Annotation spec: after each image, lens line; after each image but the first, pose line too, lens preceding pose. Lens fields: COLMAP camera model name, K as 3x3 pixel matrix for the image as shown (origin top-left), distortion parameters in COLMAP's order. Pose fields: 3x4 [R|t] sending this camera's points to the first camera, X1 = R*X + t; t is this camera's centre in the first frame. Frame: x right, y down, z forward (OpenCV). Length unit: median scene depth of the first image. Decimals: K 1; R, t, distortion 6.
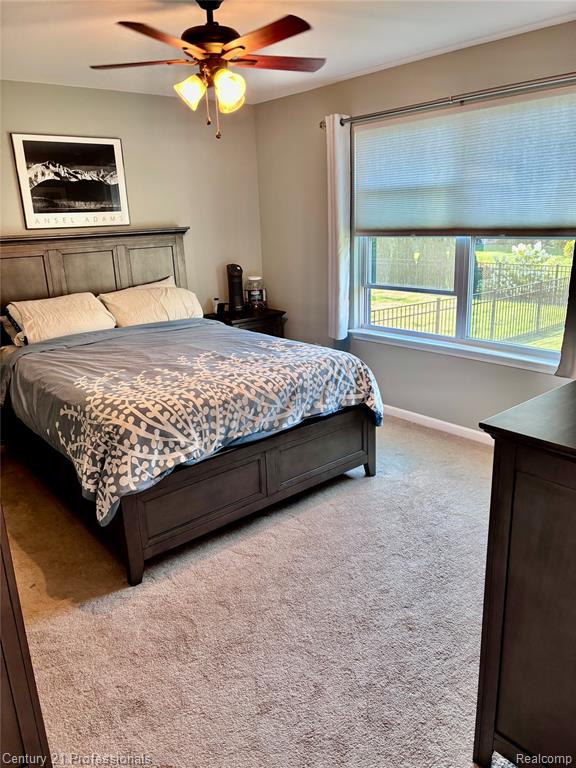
lens RADIAL K [[579.7, 0, 293.2], [0, 579.7, 386.7], [0, 0, 1]] dist [0.010541, -0.013680]
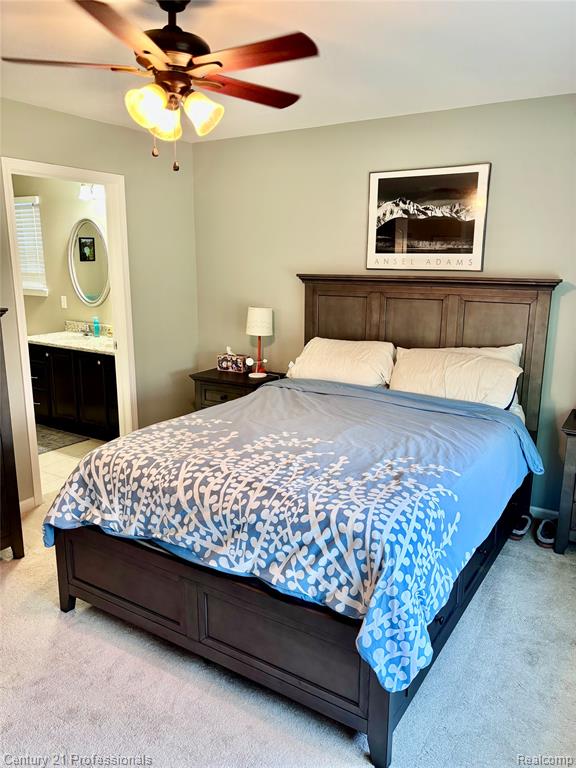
lens RADIAL K [[579.7, 0, 294.2], [0, 579.7, 385.8], [0, 0, 1]] dist [0.010541, -0.013680]
pose [[0.294612, 0.241889, -0.924497, 0.565987], [-0.291862, 0.943985, 0.153979, -0.251349], [0.909956, 0.224462, 0.348707, 0.745492]]
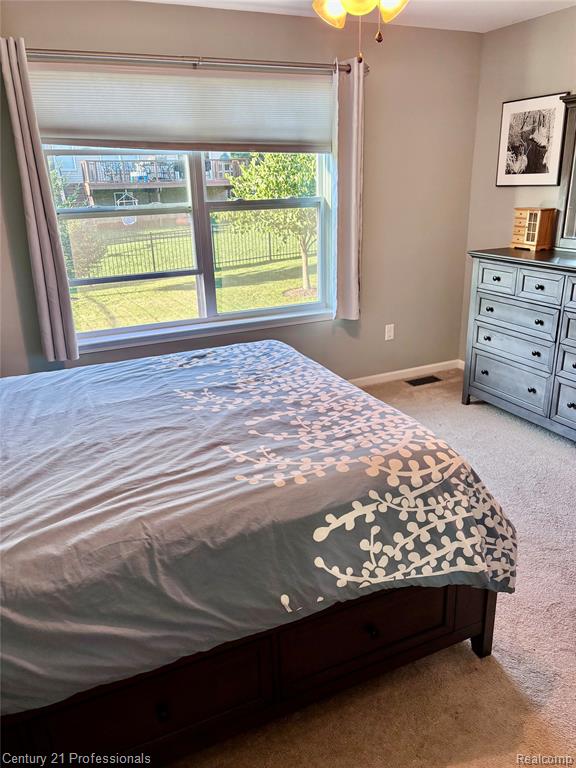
lens RADIAL K [[579.7, 0, 295.4], [0, 579.7, 383.2], [0, 0, 1]] dist [0.010541, -0.013680]
pose [[0.258602, -0.290008, 0.921423, -0.759060], [0.292621, 0.932570, 0.211391, -0.180781], [-0.920596, 0.214962, 0.326027, 0.730386]]
